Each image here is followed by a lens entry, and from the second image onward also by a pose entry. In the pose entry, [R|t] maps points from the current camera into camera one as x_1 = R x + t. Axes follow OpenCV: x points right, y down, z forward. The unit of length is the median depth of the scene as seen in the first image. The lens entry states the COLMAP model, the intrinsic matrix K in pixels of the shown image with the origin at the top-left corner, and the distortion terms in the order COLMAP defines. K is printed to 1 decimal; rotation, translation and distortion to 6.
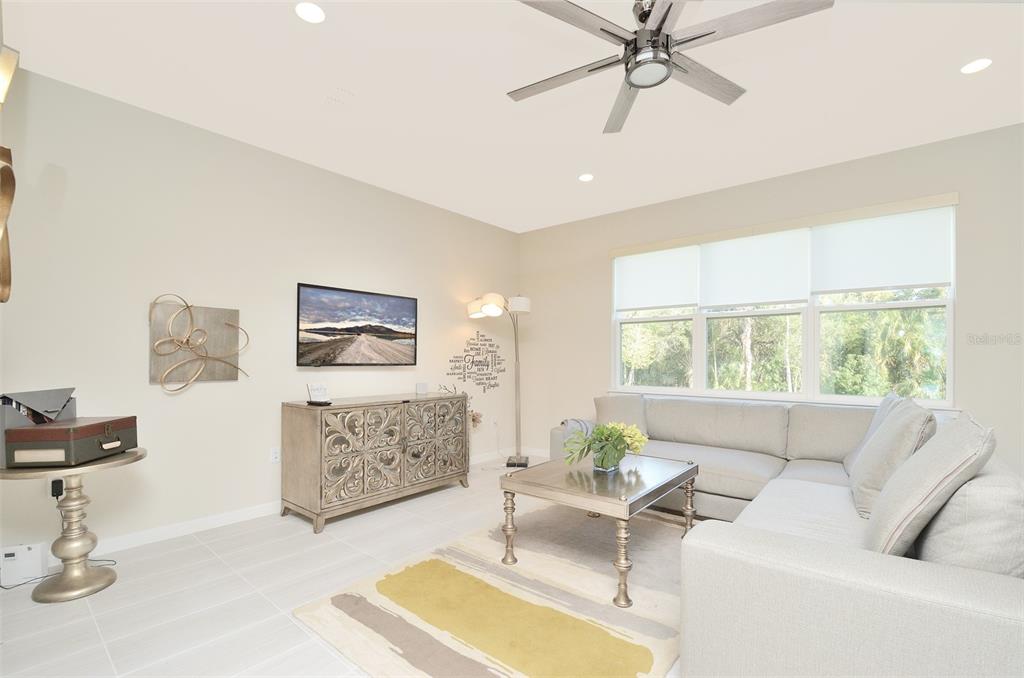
lens RADIAL K [[448.5, 0, 513.8], [0, 448.5, 360.3], [0, 0, 1]] dist [0.001413, 0.000165]
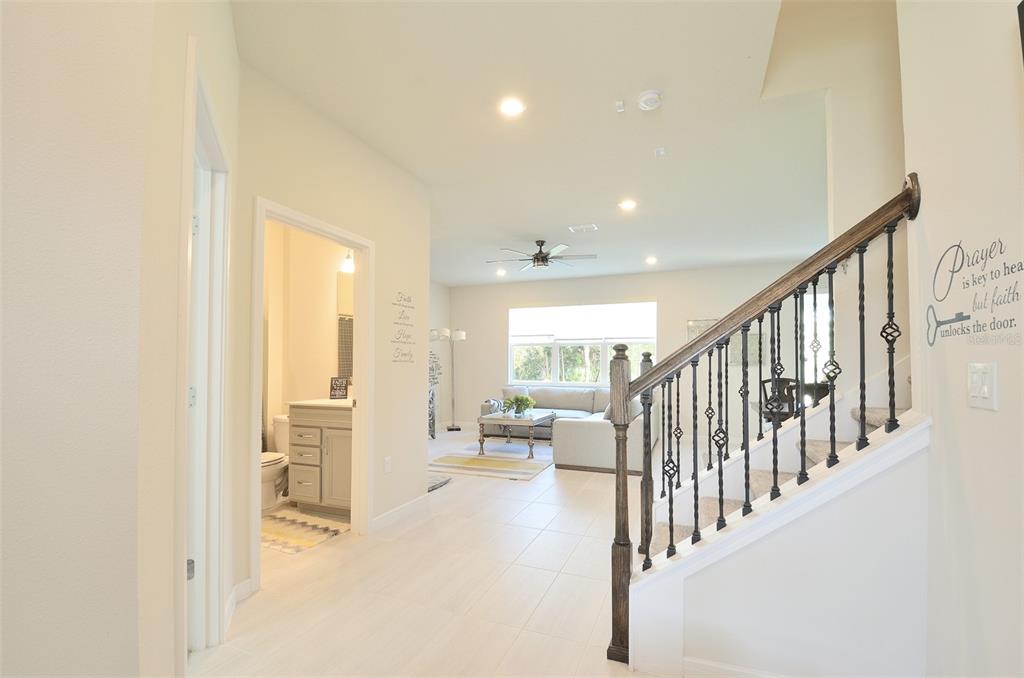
lens RADIAL K [[448.5, 0, 513.8], [0, 448.5, 360.3], [0, 0, 1]] dist [0.001413, 0.000165]
pose [[0.952069, -0.001517, 0.305880, -0.339535], [0.005444, 0.999913, -0.011985, -0.004545], [-0.305836, 0.013075, 0.951995, -0.771878]]
